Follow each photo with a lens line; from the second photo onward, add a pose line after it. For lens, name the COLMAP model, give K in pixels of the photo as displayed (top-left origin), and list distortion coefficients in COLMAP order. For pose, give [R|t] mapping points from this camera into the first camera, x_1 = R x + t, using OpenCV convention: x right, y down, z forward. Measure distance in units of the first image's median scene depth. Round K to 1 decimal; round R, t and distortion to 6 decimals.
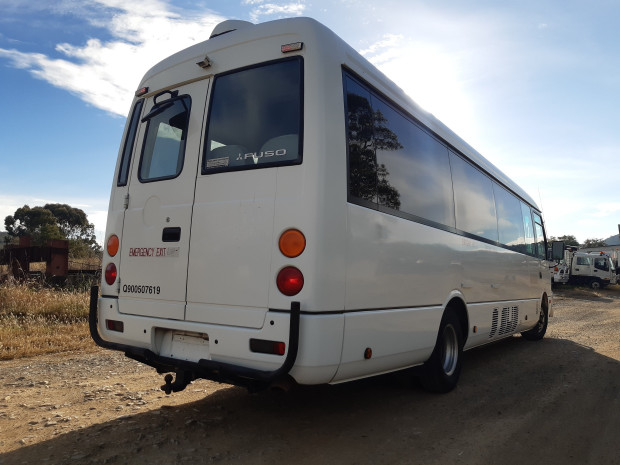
lens RADIAL K [[498.4, 0, 310.0], [0, 498.4, 232.5], [0, 0, 1]] dist [0.003607, -0.002830]
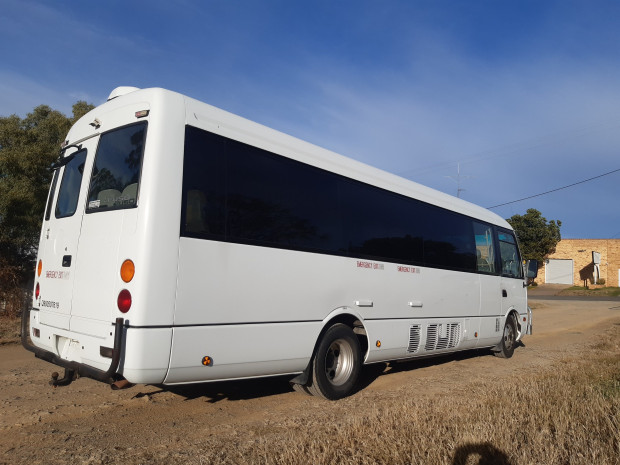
lens RADIAL K [[498.4, 0, 310.0], [0, 498.4, 232.5], [0, 0, 1]] dist [0.003607, -0.002830]
pose [[0.989740, -0.004261, -0.142815, 0.509209], [0.001669, 0.999832, -0.018263, -0.044069], [0.142869, 0.017837, 0.989581, -0.159190]]
